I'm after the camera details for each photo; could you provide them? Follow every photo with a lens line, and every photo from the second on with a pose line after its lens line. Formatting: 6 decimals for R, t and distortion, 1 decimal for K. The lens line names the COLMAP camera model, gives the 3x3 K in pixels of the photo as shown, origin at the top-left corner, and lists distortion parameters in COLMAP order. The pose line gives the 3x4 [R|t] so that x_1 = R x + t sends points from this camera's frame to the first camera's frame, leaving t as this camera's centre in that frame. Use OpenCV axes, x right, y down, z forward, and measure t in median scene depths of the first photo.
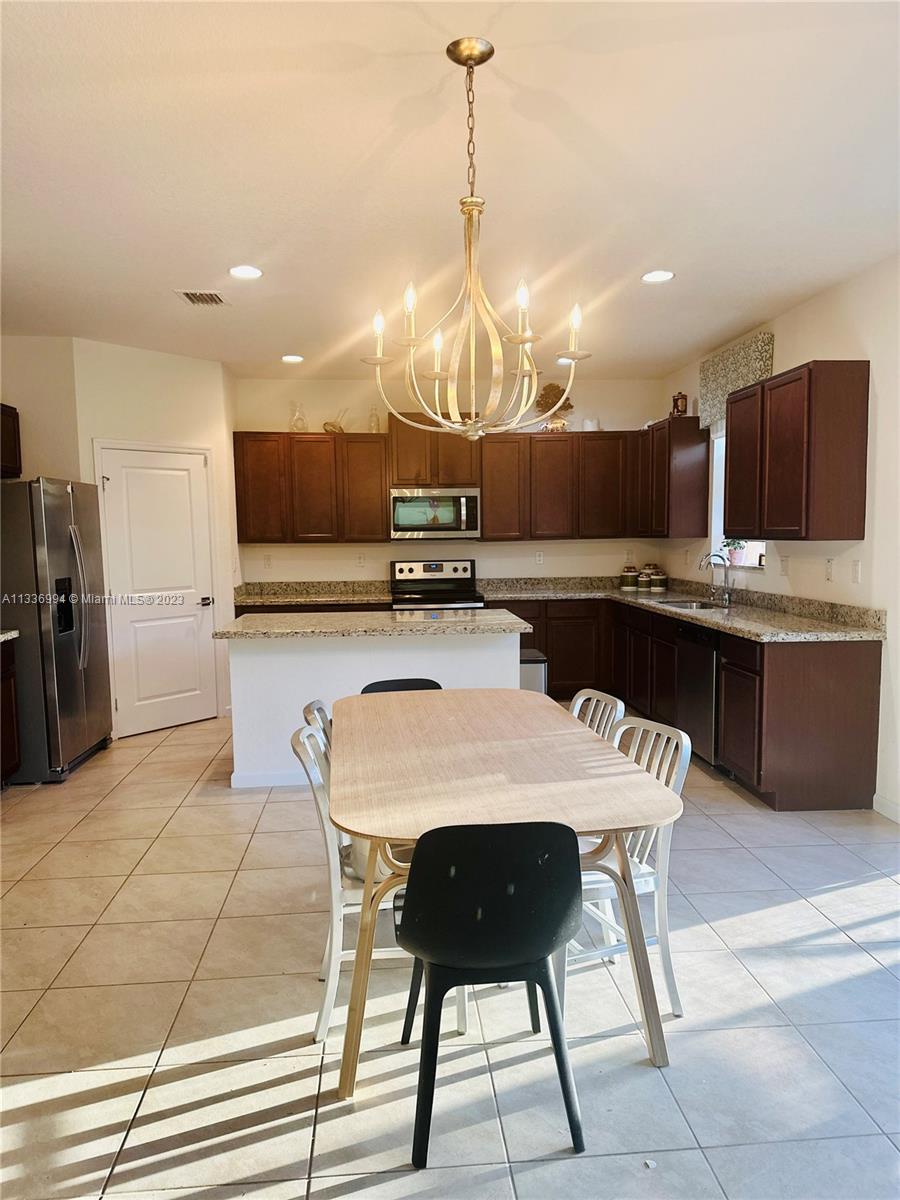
lens RADIAL K [[829.4, 0, 450.0], [0, 829.4, 600.0], [0, 0, 1]] dist [0.179597, 0.000375]
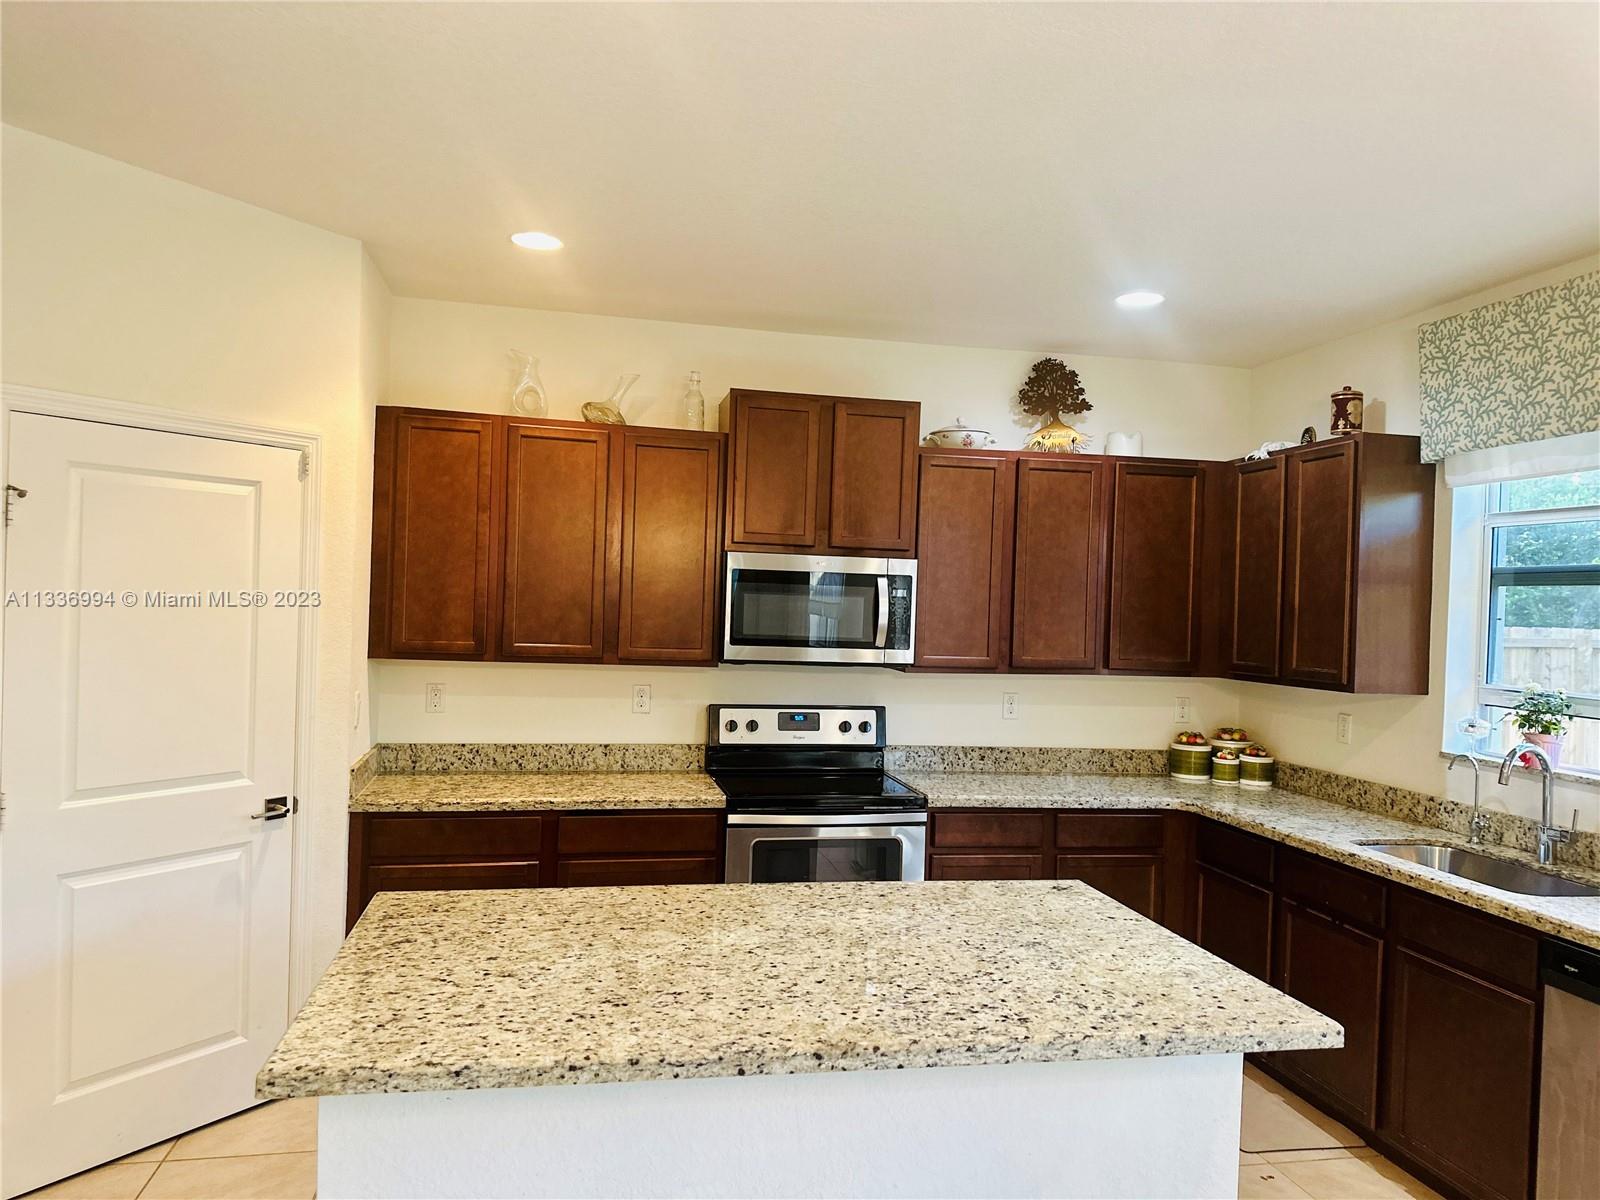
lens RADIAL K [[1118.3, 0, 799.2], [0, 1118.3, 609.5], [0, 0, 1]] dist [0.168256, -0.236783]
pose [[0.991655, 0.046368, 0.120291, -0.101932], [-0.036715, 0.996017, -0.081260, -0.051631], [-0.123580, 0.076165, 0.989407, 0.379174]]
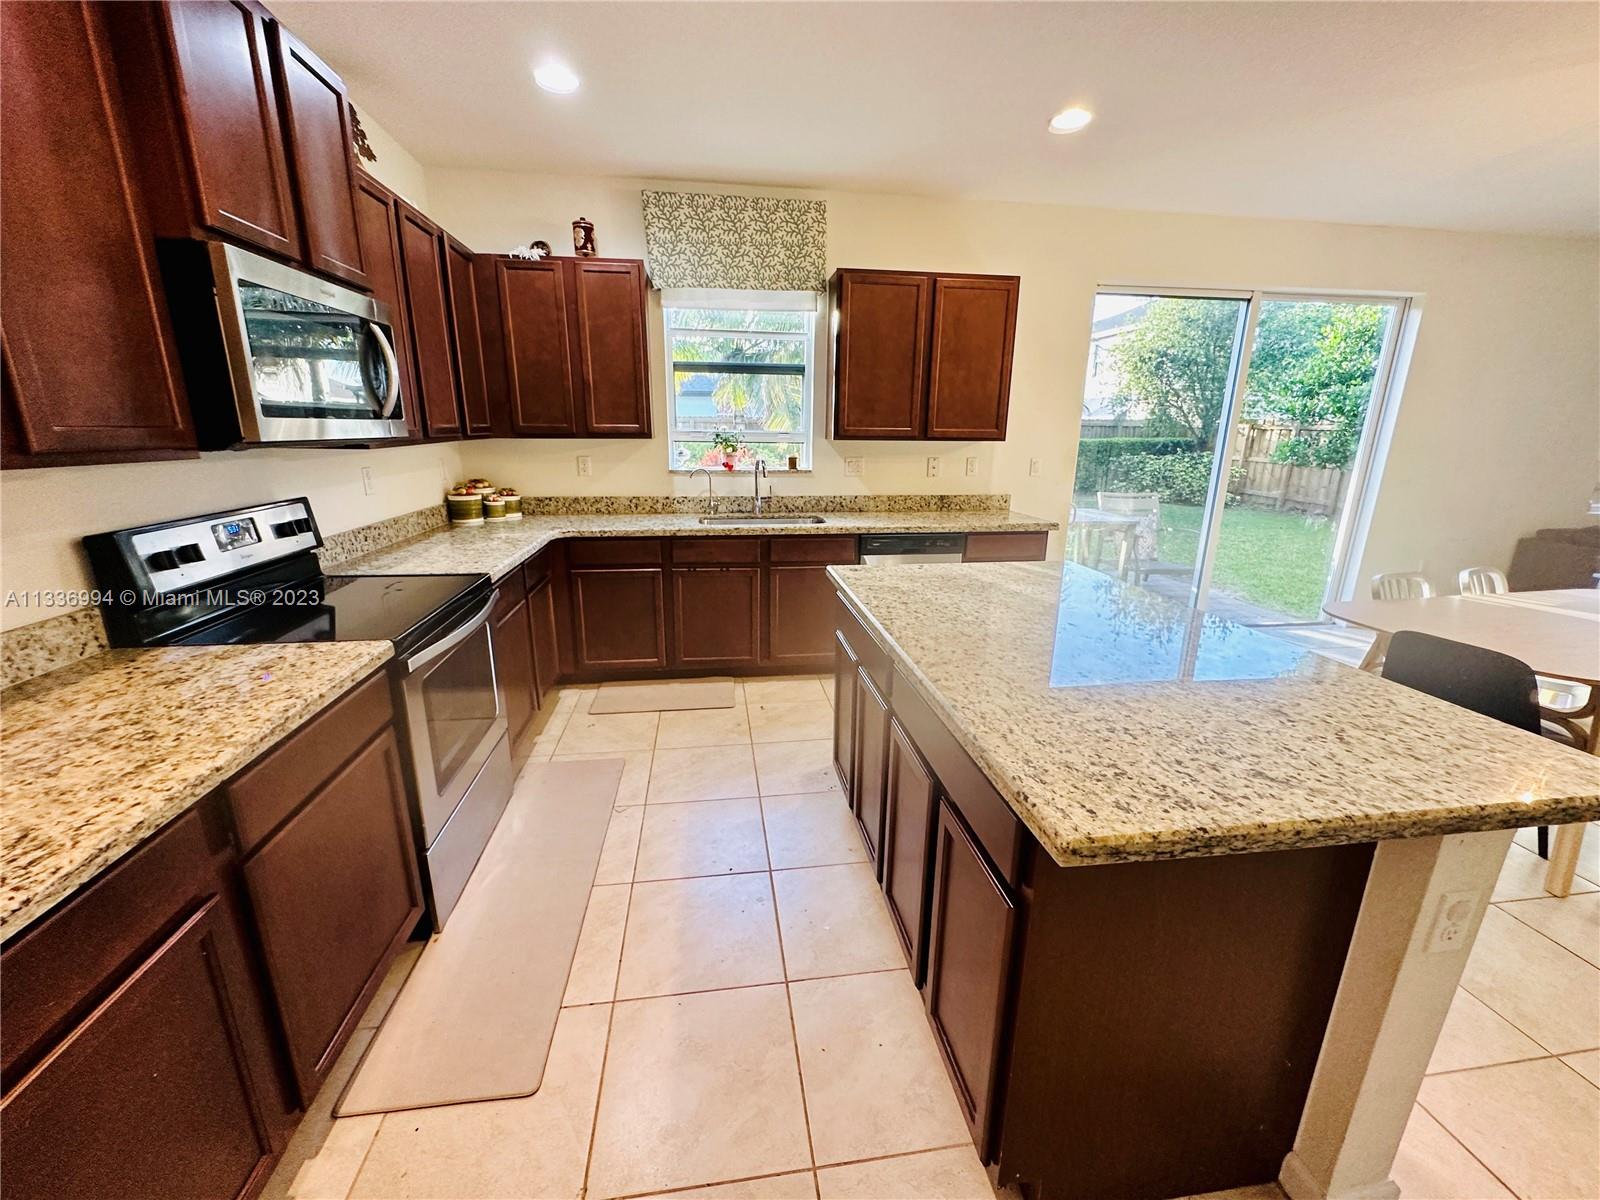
lens RADIAL K [[638.2, 0, 800.0], [0, 638.2, 600.0], [0, 0, 1]] dist [0.001188, -0.000020]
pose [[-0.057616, -0.247021, 0.967296, -0.286188], [0.075725, 0.965033, 0.250954, -0.060990], [-0.995463, 0.087708, -0.036896, 0.814532]]
